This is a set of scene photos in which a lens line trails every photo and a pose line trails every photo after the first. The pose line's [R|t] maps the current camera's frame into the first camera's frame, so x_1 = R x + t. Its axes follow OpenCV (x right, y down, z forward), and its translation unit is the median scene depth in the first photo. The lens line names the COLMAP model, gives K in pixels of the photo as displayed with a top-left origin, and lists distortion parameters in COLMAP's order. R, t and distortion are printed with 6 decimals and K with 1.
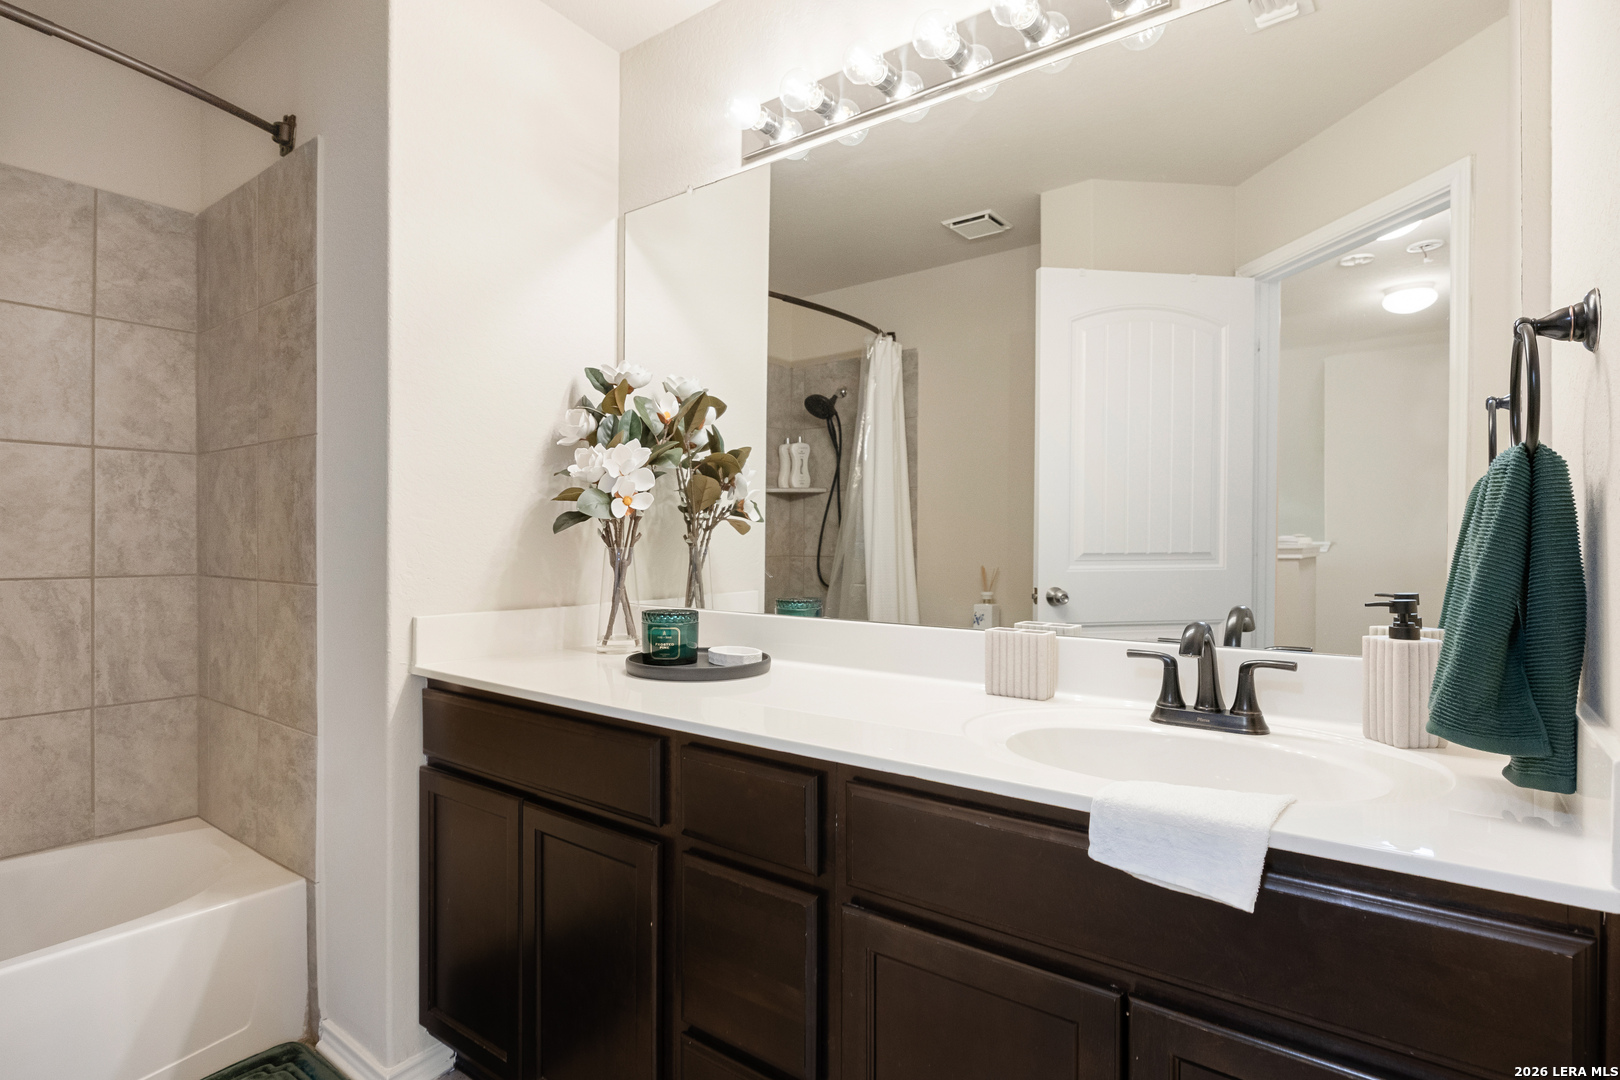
lens RADIAL K [[815.7, 0, 801.2], [0, 815.7, 543.5], [0, 0, 1]] dist [-0.006432, -0.001058]
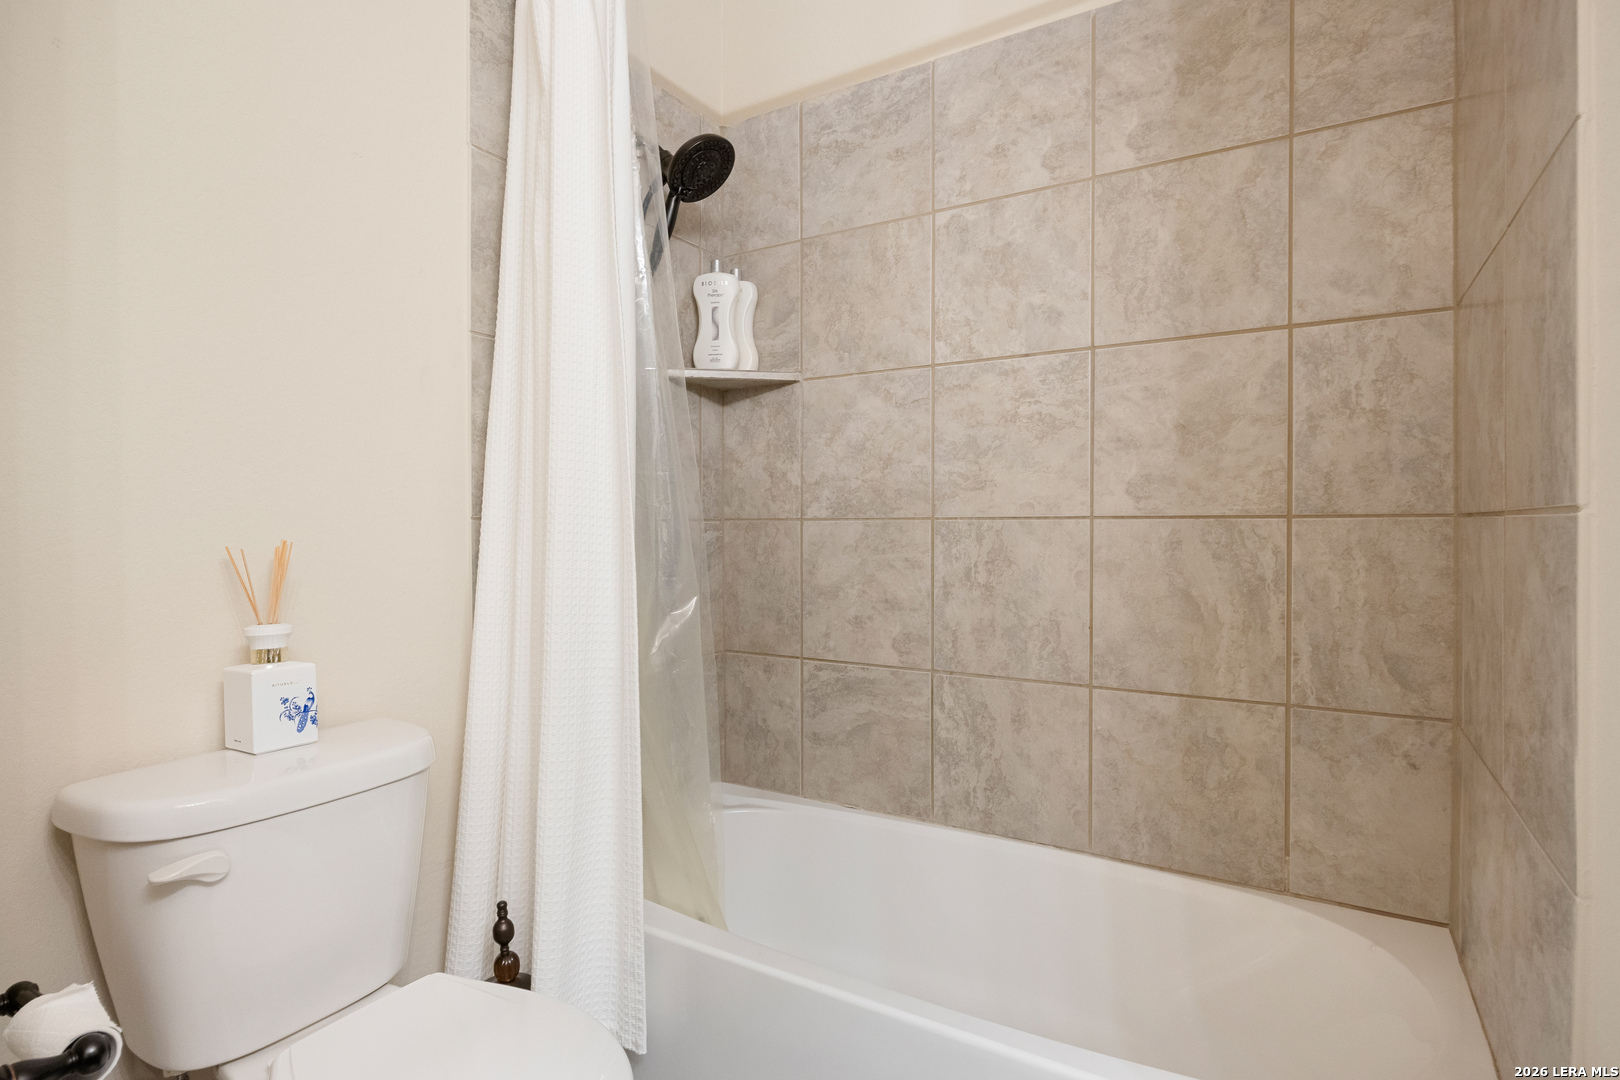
lens RADIAL K [[815.7, 0, 804.6], [0, 815.7, 543.1], [0, 0, 1]] dist [-0.006432, -0.001058]
pose [[0.062422, 0.010248, -0.997997, -0.204609], [0.000960, 0.999946, 0.010328, 0.055501], [0.998049, -0.001603, 0.062409, 0.533515]]
